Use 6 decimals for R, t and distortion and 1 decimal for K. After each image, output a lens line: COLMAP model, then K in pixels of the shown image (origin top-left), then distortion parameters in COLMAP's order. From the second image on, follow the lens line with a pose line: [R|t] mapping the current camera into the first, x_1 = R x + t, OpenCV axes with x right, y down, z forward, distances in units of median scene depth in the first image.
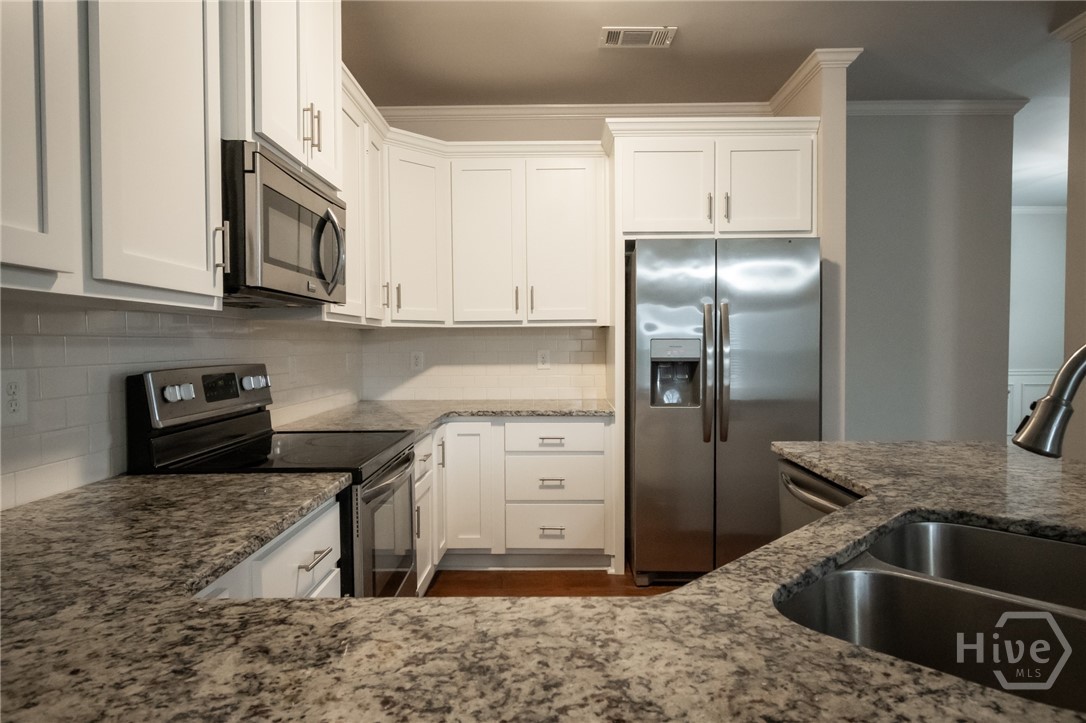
lens RADIAL K [[628.2, 0, 543.0], [0, 628.2, 361.5], [0, 0, 1]] dist [0.001420, -0.000206]
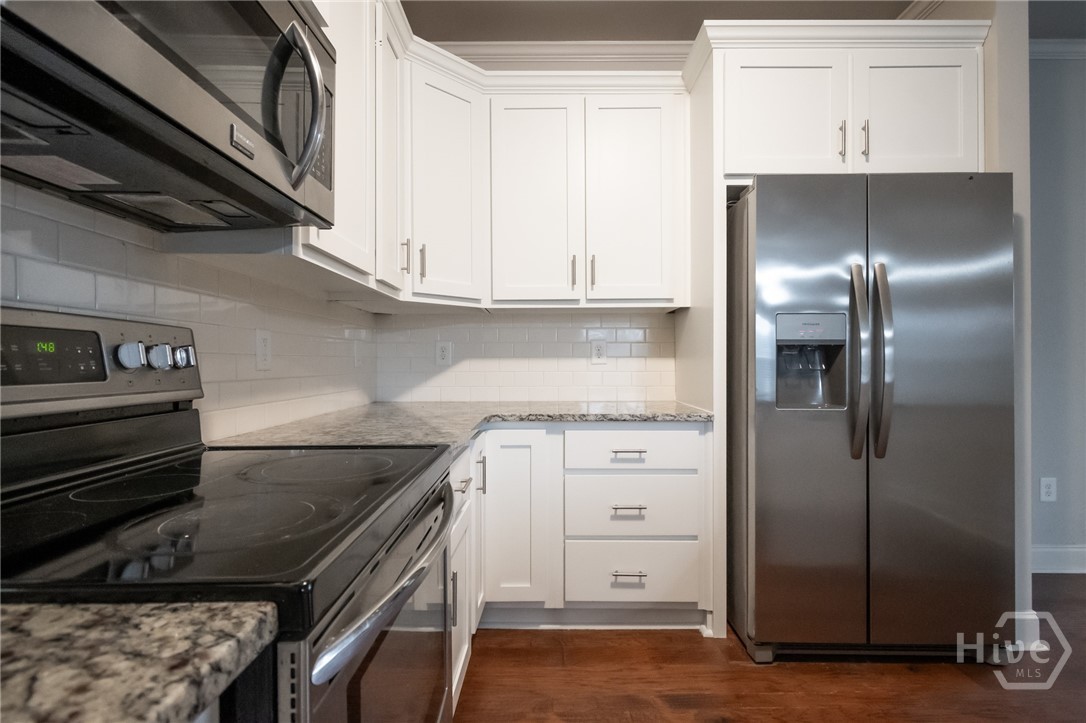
lens RADIAL K [[522.5, 0, 543.0], [0, 522.5, 361.5], [0, 0, 1]] dist [0.001123, 0.000321]
pose [[0.999962, 0.003452, 0.008025, -0.093199], [-0.003213, 0.999558, -0.029549, 0.035305], [-0.008124, 0.029522, 0.999531, 0.389382]]
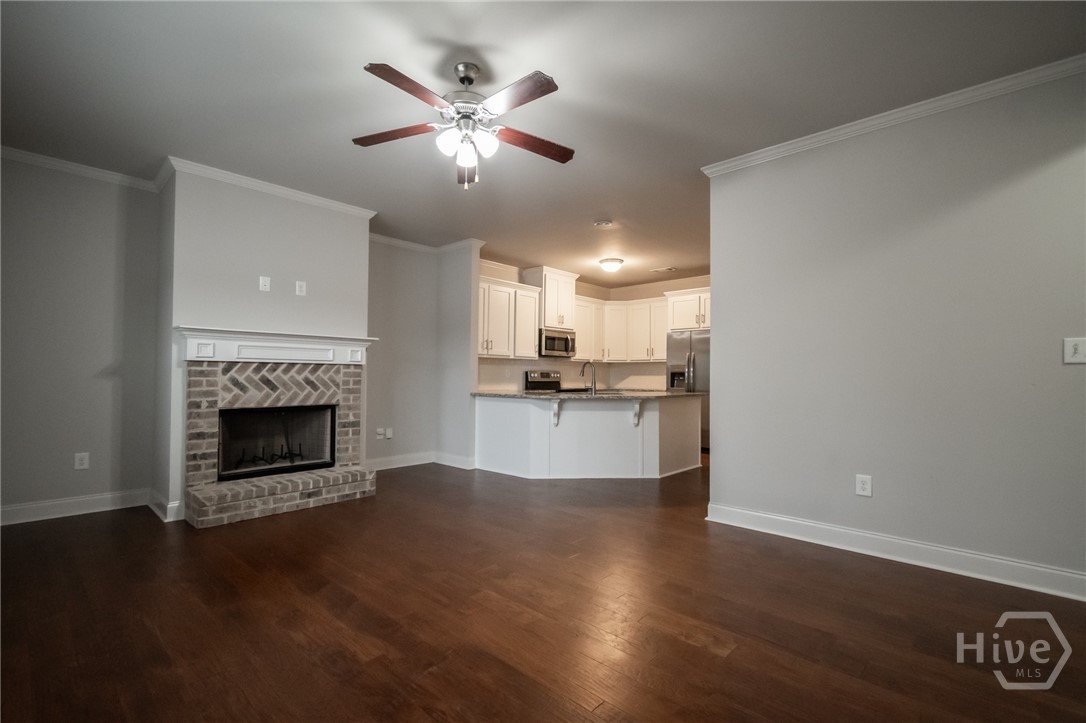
lens RADIAL K [[487.7, 0, 543.0], [0, 487.7, 361.5], [0, 0, 1]] dist [0.009278, -0.000340]
pose [[0.738019, -0.010260, -0.674702, 1.237188], [-0.028774, 0.998496, -0.046658, 0.068982], [0.674166, 0.053848, 0.736614, -1.087678]]
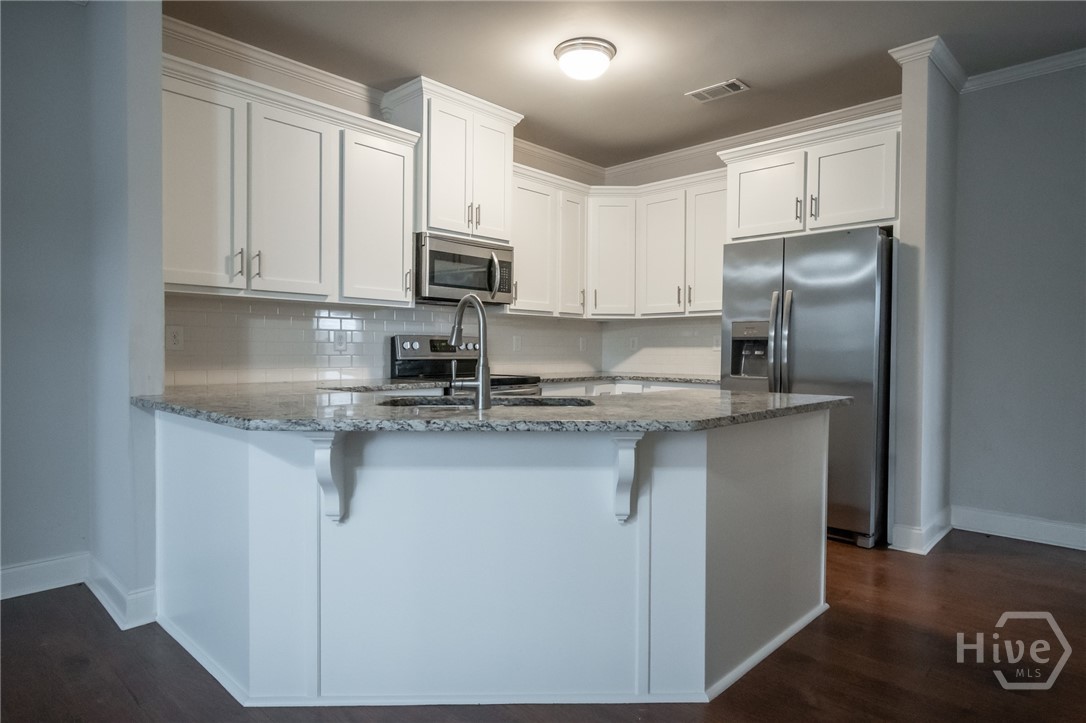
lens RADIAL K [[628.2, 0, 543.0], [0, 628.2, 361.5], [0, 0, 1]] dist [0.001420, -0.000206]
pose [[0.730045, 0.022484, -0.683029, 0.721192], [-0.029308, 0.999569, 0.001578, 0.049785], [0.682770, 0.018867, 0.730389, -0.174503]]
